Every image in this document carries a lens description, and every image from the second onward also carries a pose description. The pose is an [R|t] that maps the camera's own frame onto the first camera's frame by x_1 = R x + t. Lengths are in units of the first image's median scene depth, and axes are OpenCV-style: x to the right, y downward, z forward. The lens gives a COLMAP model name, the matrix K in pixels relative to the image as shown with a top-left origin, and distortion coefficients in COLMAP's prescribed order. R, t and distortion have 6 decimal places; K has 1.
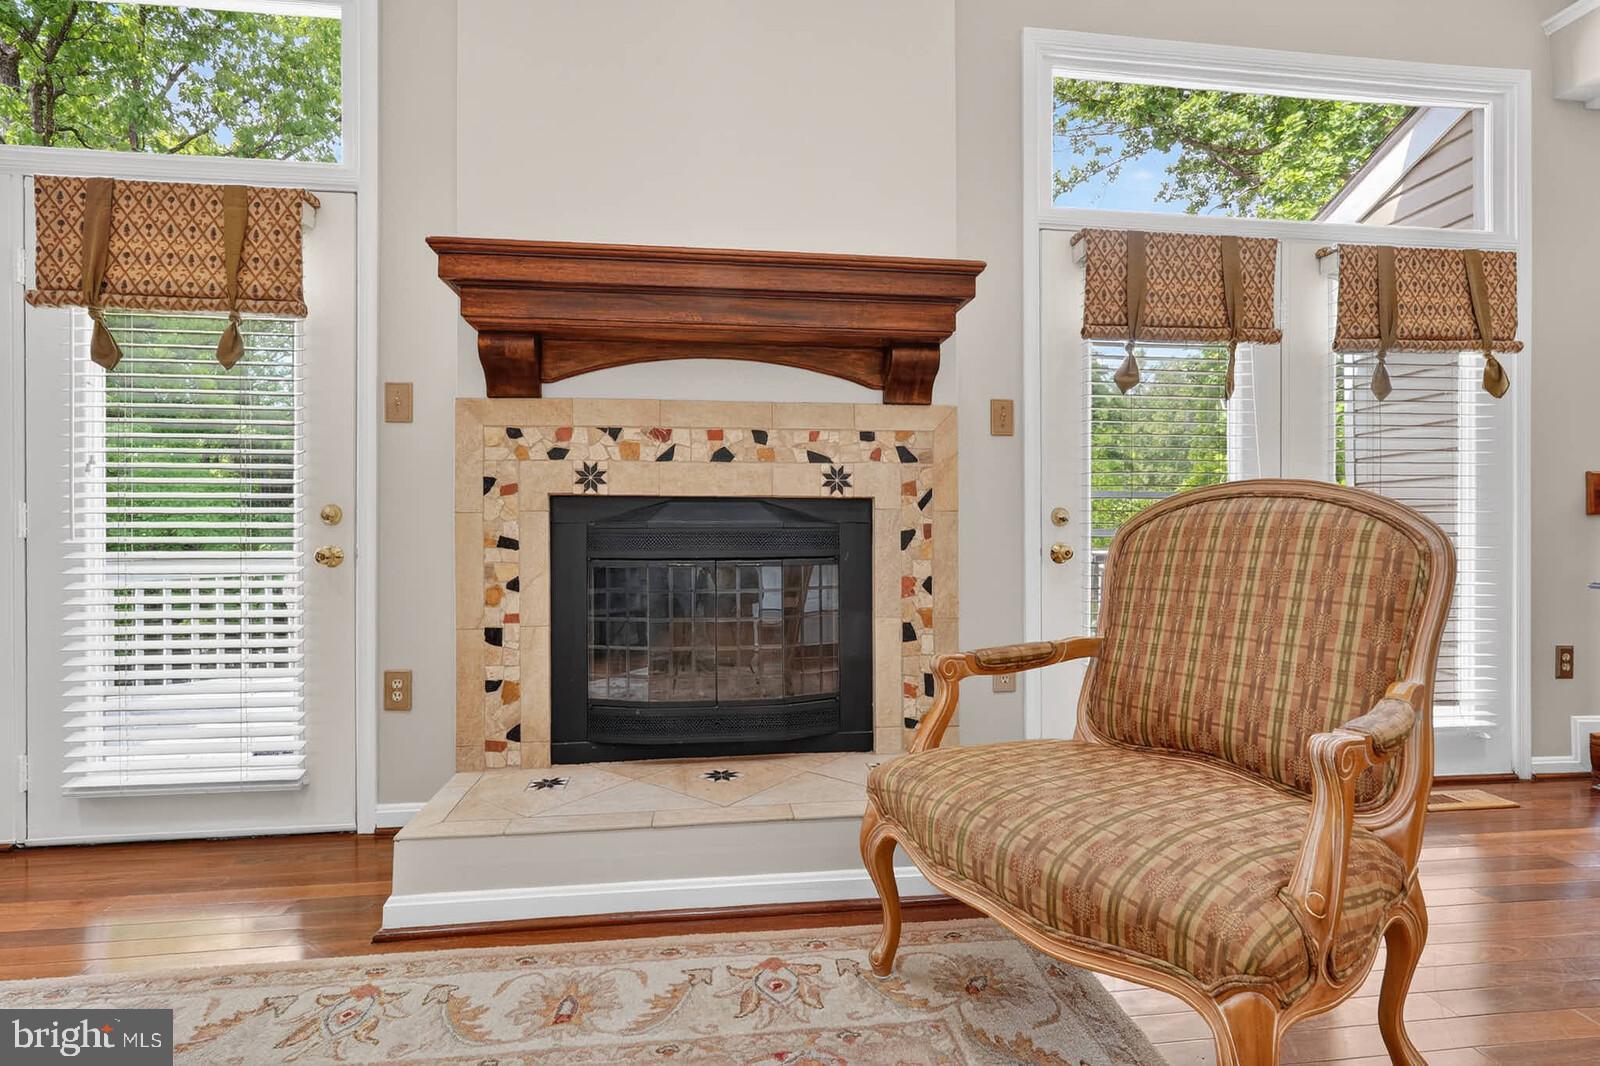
lens RADIAL K [[743.1, 0, 795.2], [0, 743.1, 533.2], [0, 0, 1]] dist [-0.009747, 0.000953]
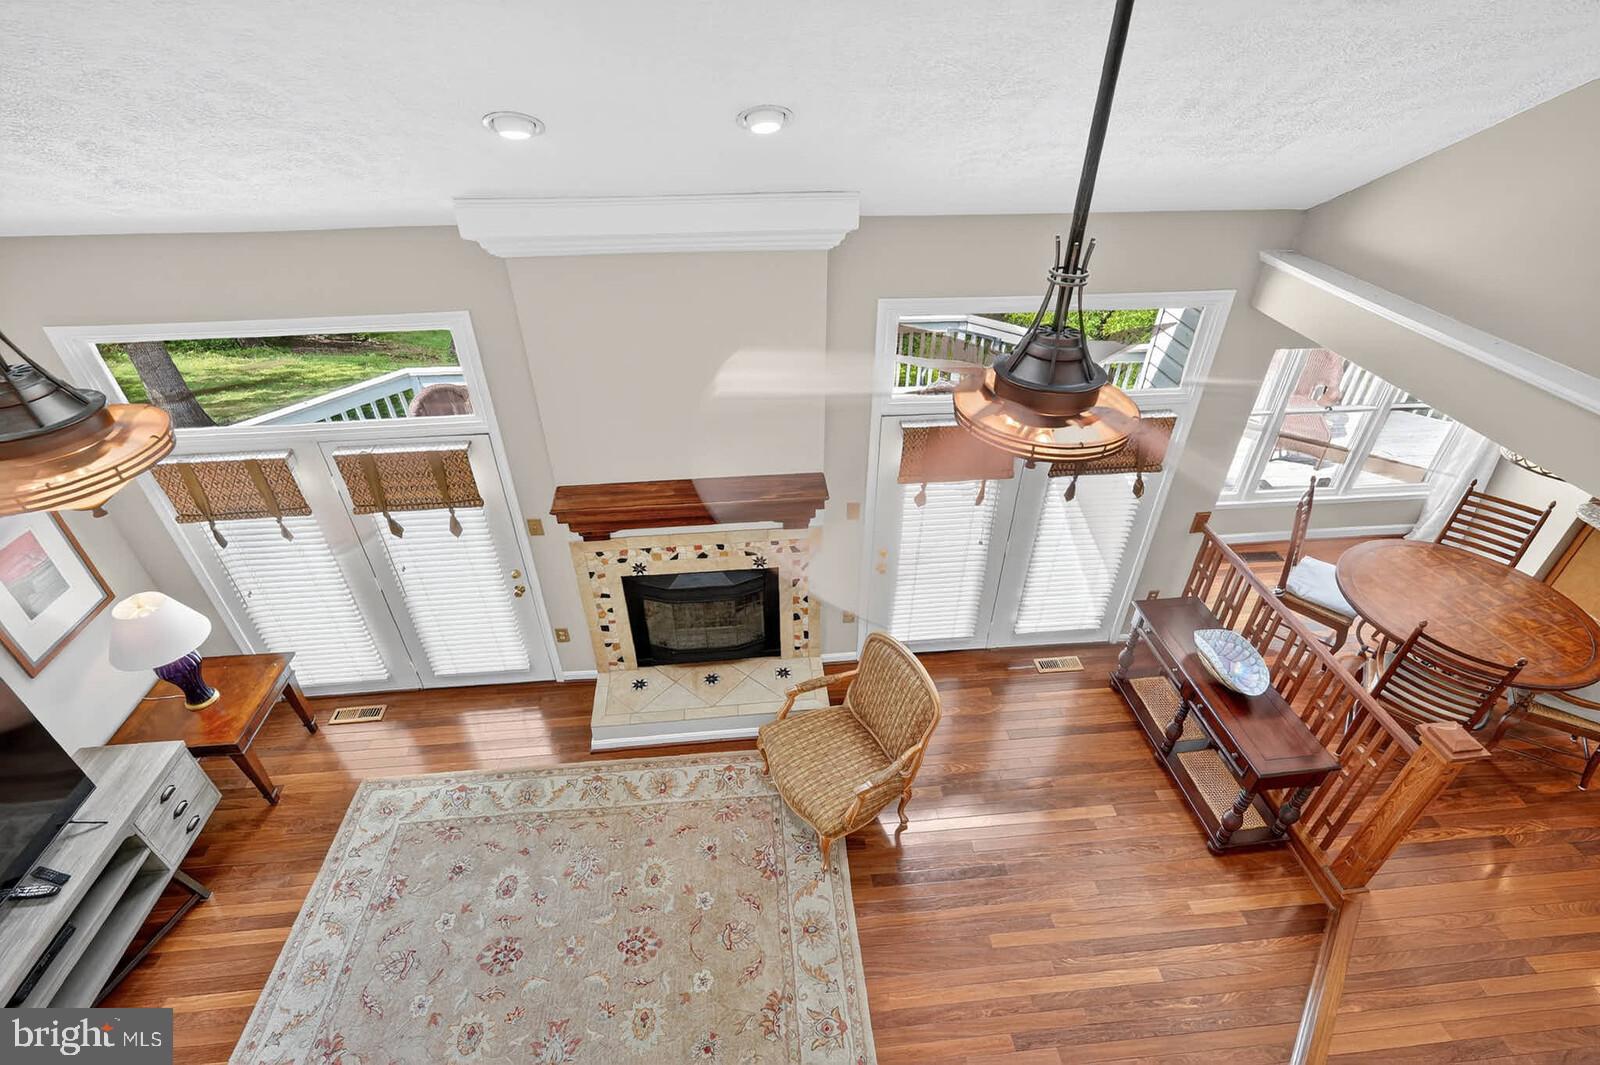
lens RADIAL K [[743.1, 0, 798.7], [0, 743.1, 530.6], [0, 0, 1]] dist [-0.009747, 0.000953]
pose [[0.999697, 0.014170, -0.020146, 0.209409], [0.000089, 0.815846, 0.578269, -1.363324], [0.024630, -0.578095, 0.815598, -0.618298]]
